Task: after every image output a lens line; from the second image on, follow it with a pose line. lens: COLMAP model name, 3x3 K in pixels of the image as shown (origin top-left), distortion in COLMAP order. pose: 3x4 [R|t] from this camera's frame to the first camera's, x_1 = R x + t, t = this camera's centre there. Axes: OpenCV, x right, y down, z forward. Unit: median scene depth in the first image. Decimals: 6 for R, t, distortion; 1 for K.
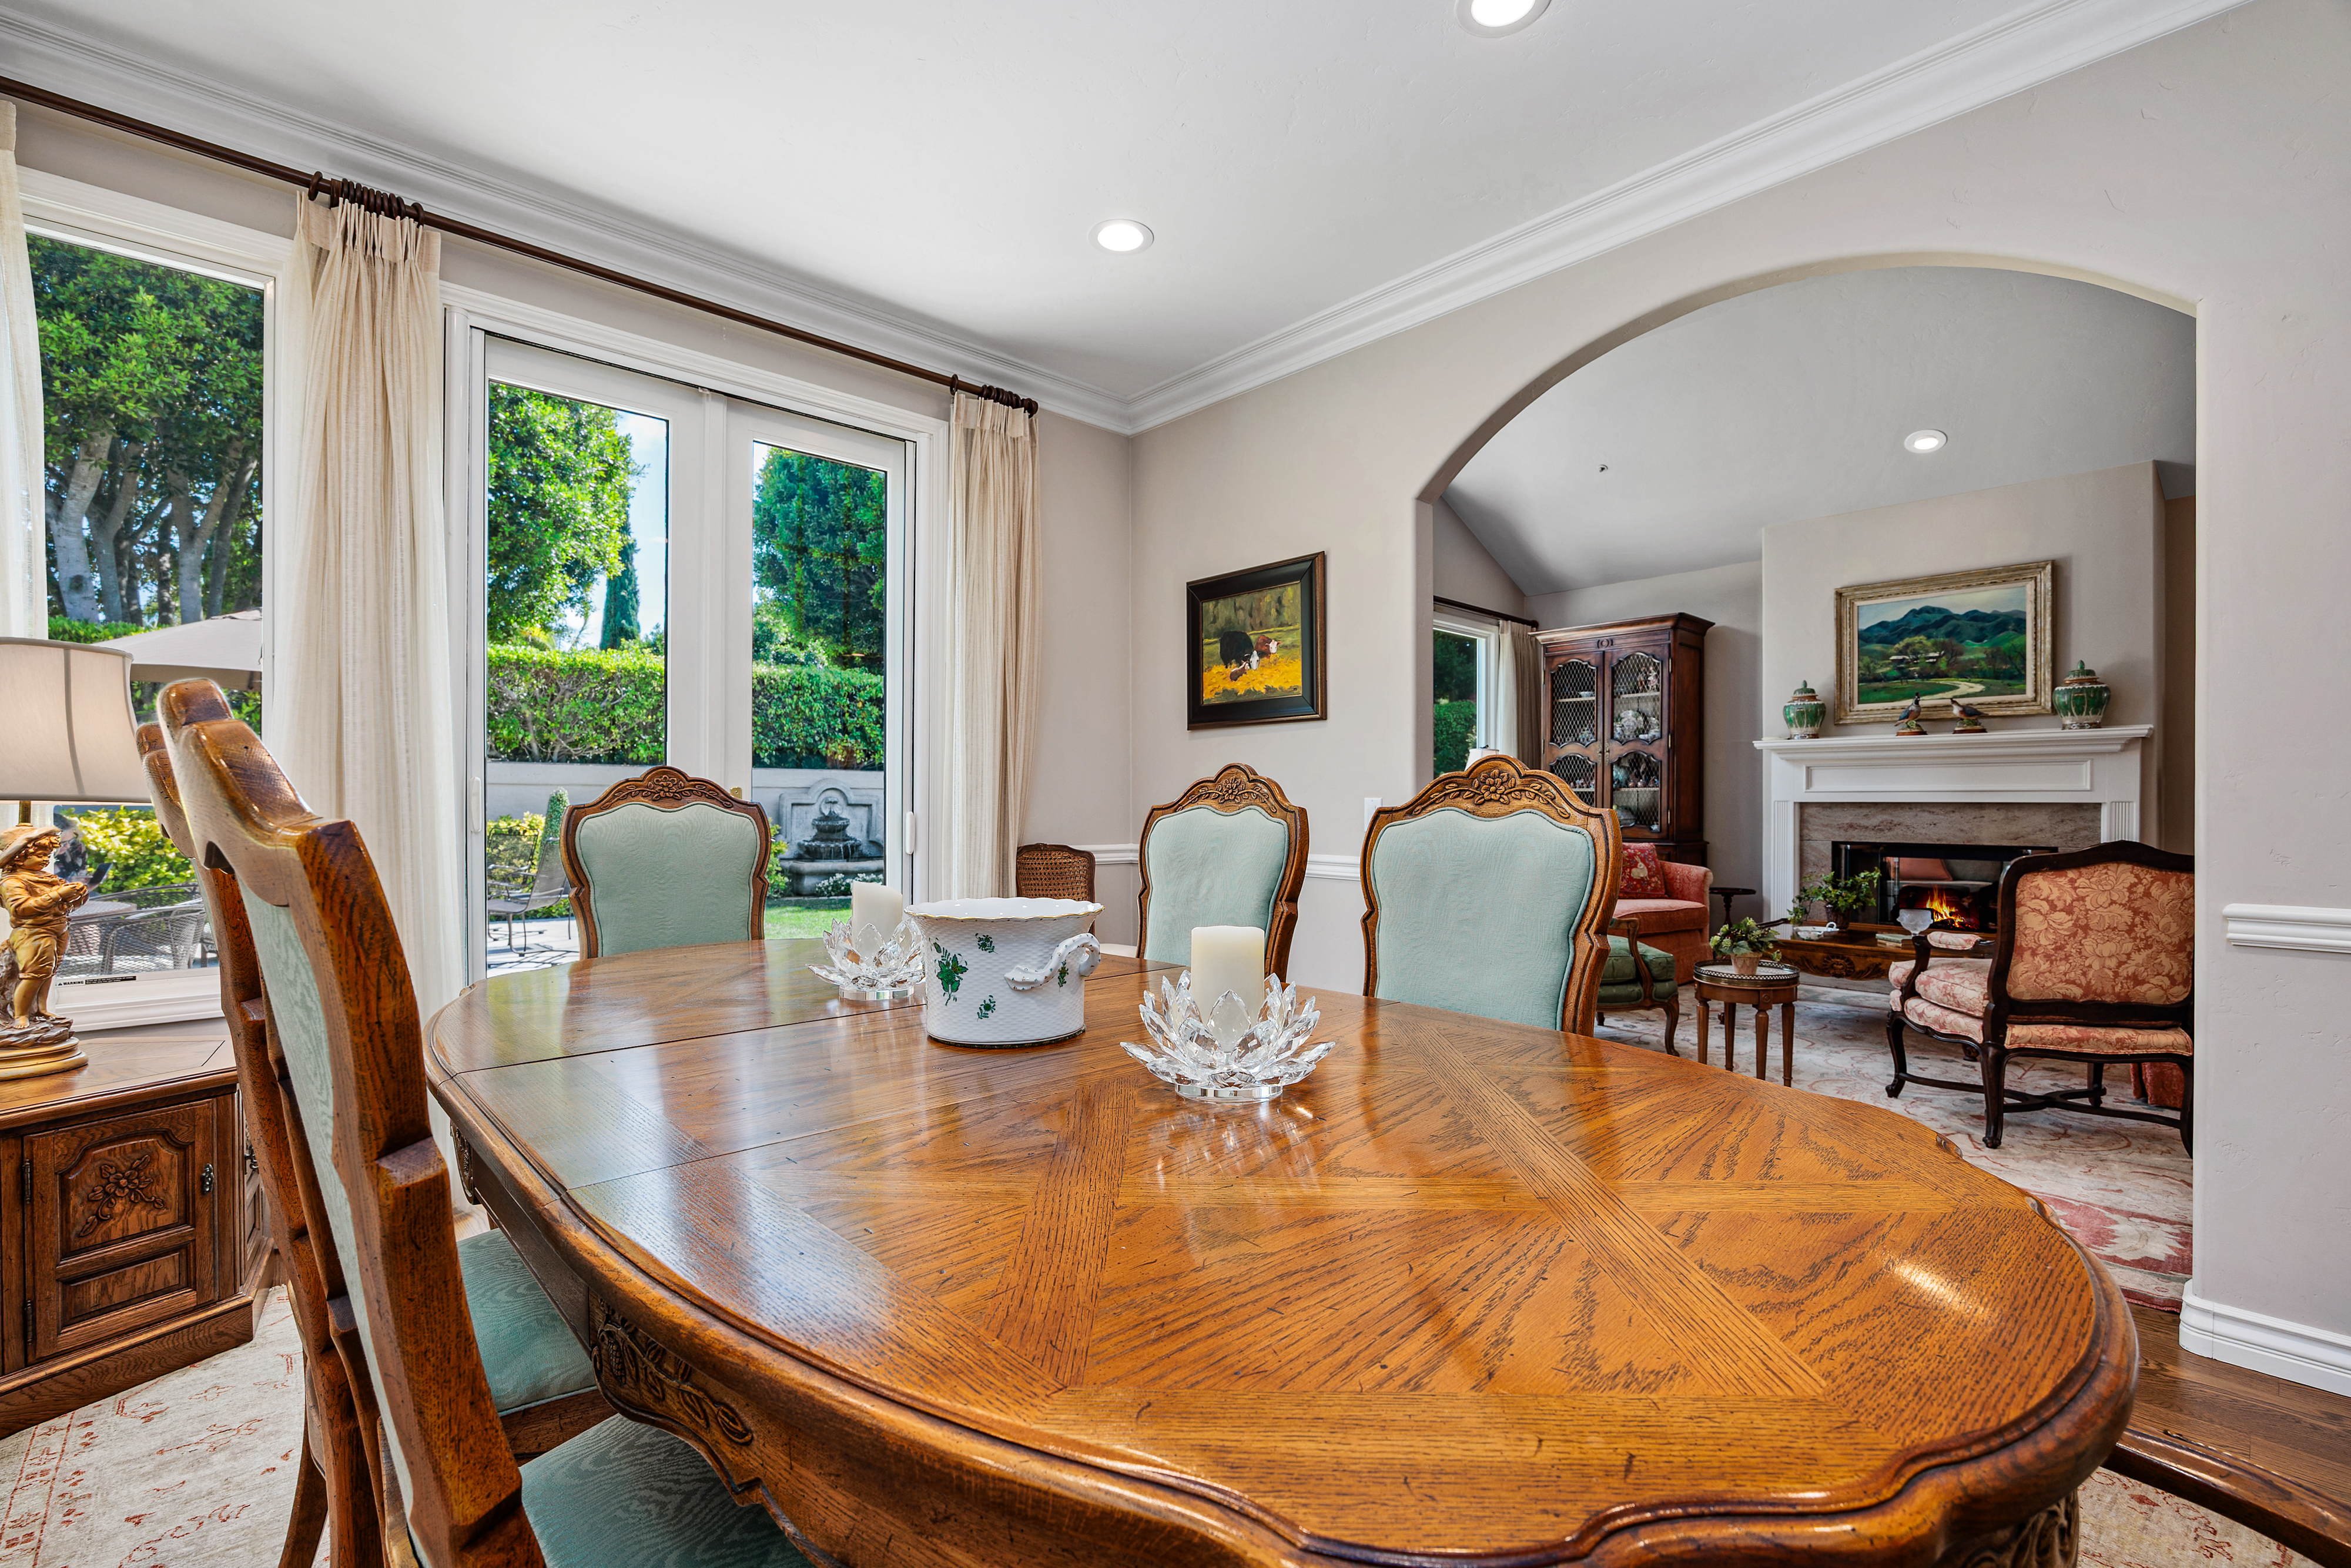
lens RADIAL K [[1046.4, 0, 1163.7], [0, 1046.4, 806.3], [0, 0, 1]] dist [-0.005535, -0.001291]
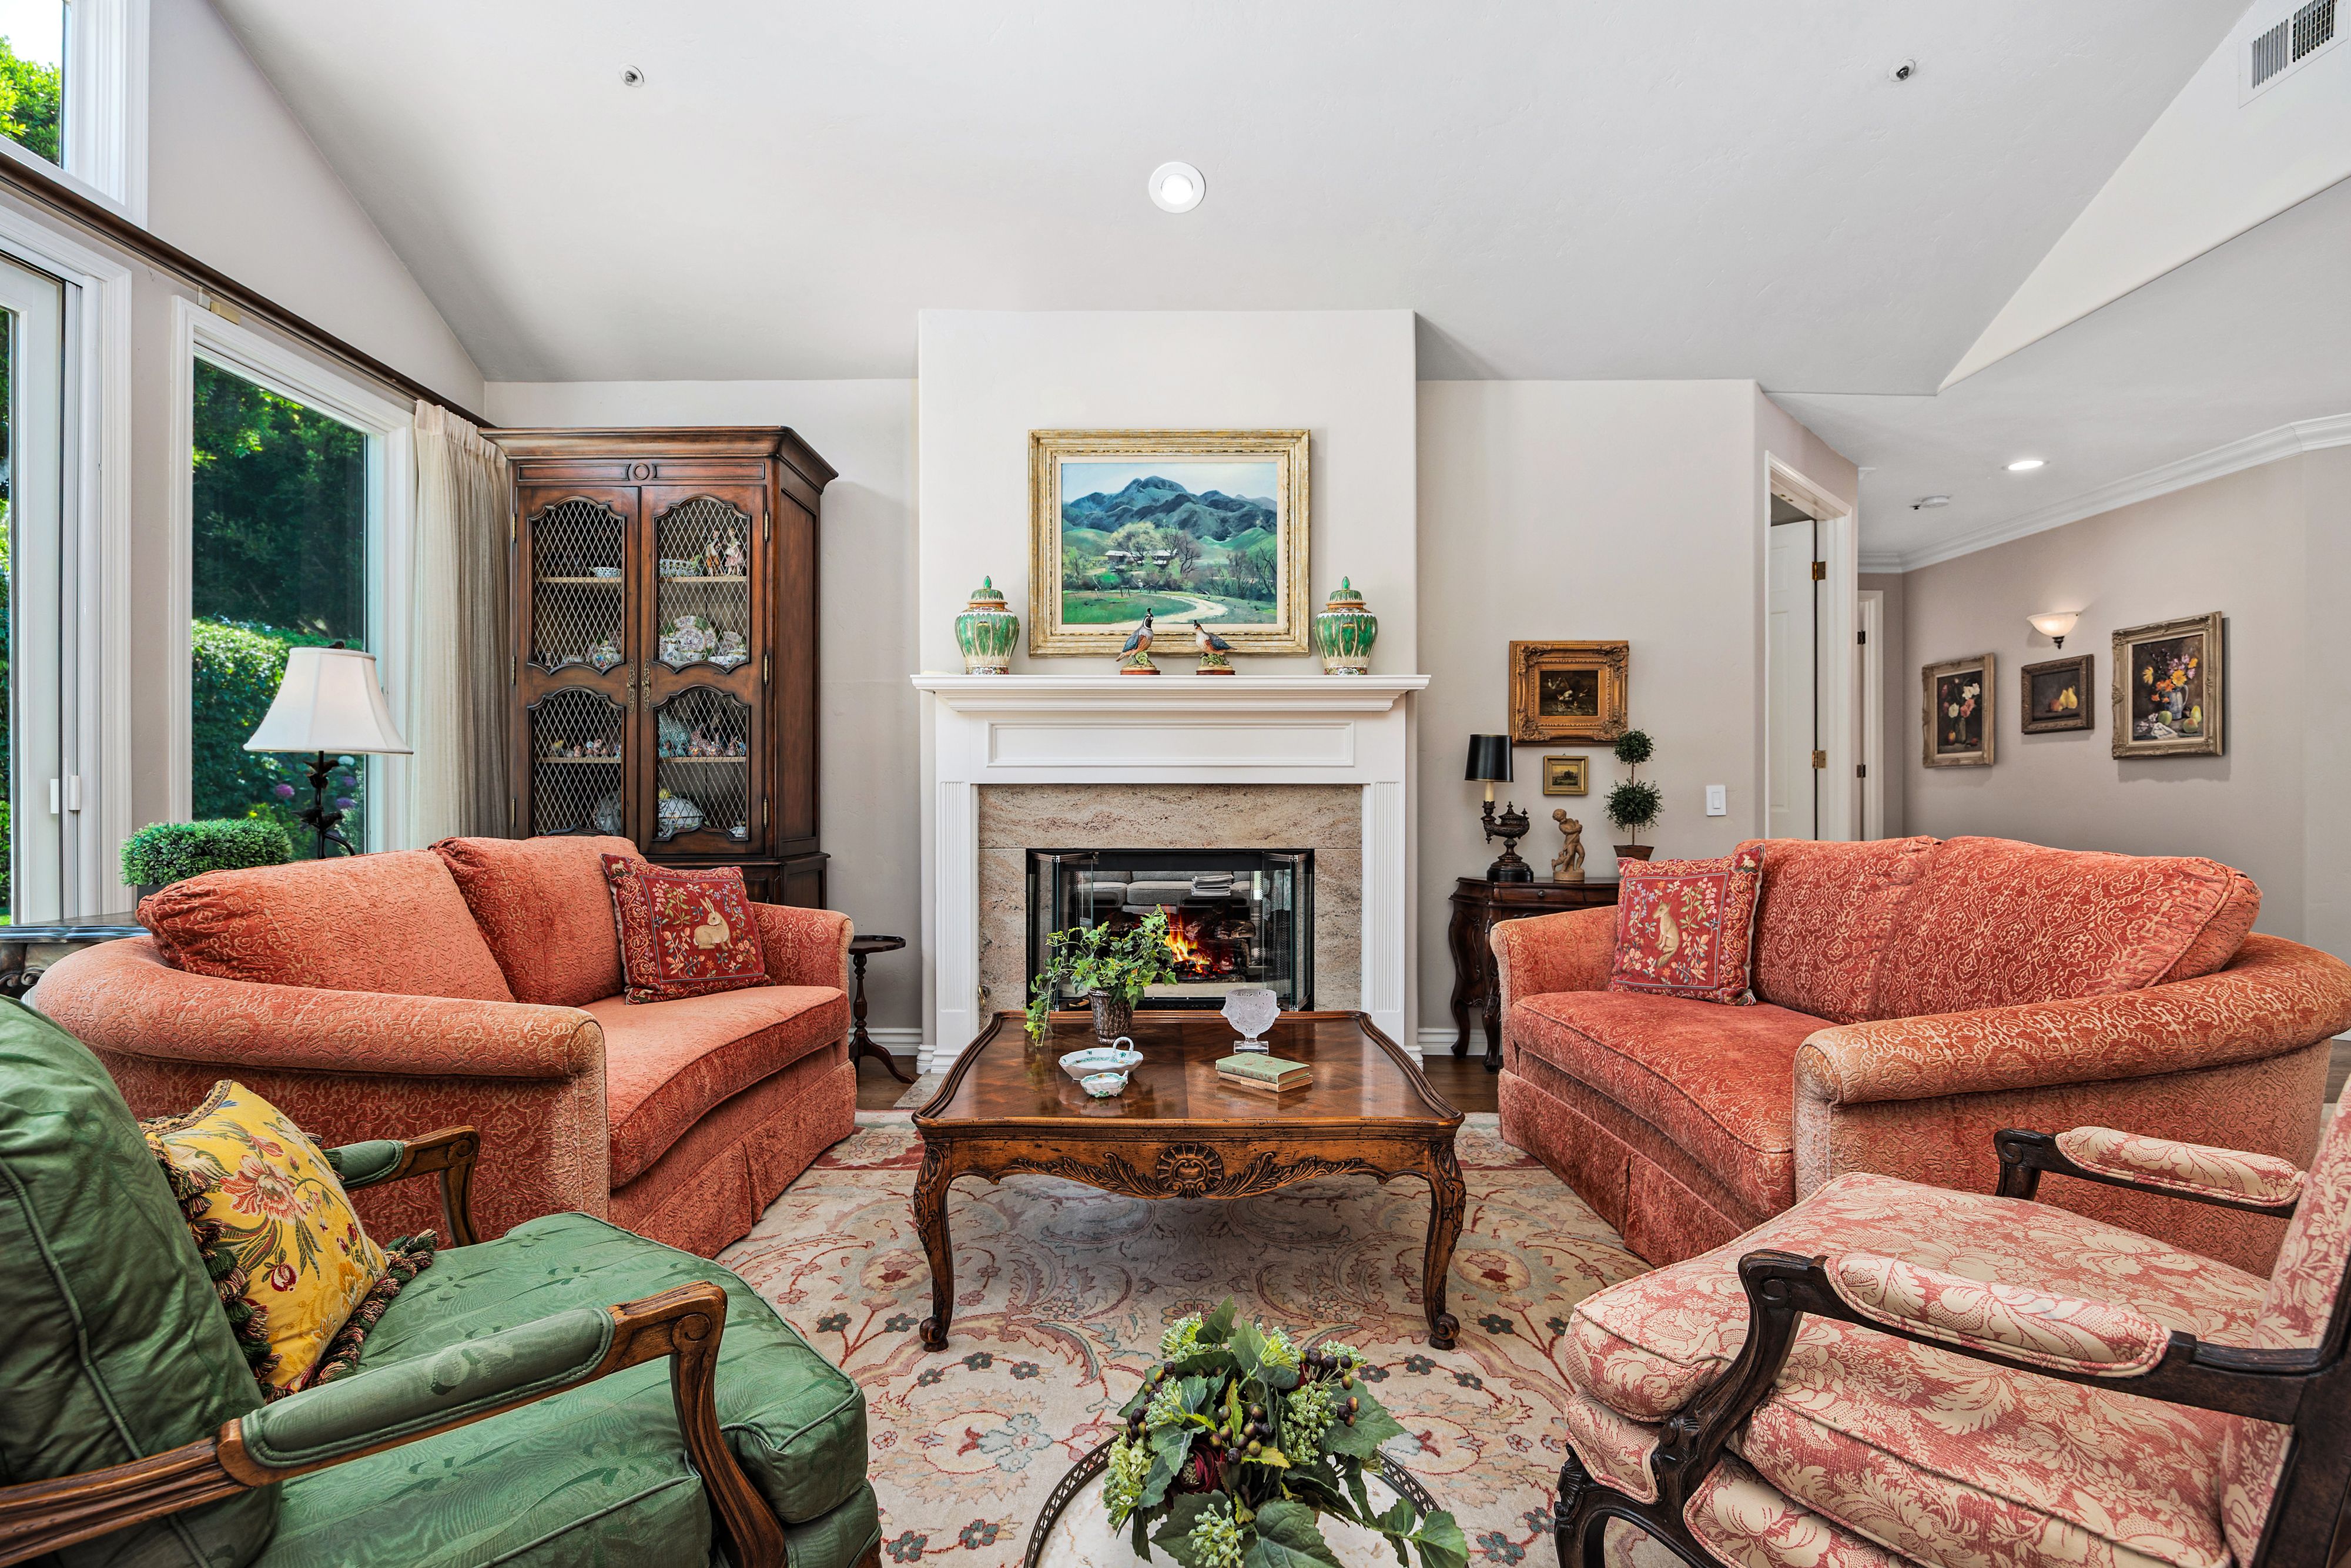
lens RADIAL K [[1072.7, 0, 1172.8], [0, 1072.7, 800.2], [0, 0, 1]] dist [-0.014501, 0.000414]
pose [[0.670752, -0.006732, 0.741651, 0.246036], [0.005384, 0.999977, 0.004207, 0.003584], [-0.741662, 0.001171, 0.670773, 0.540740]]
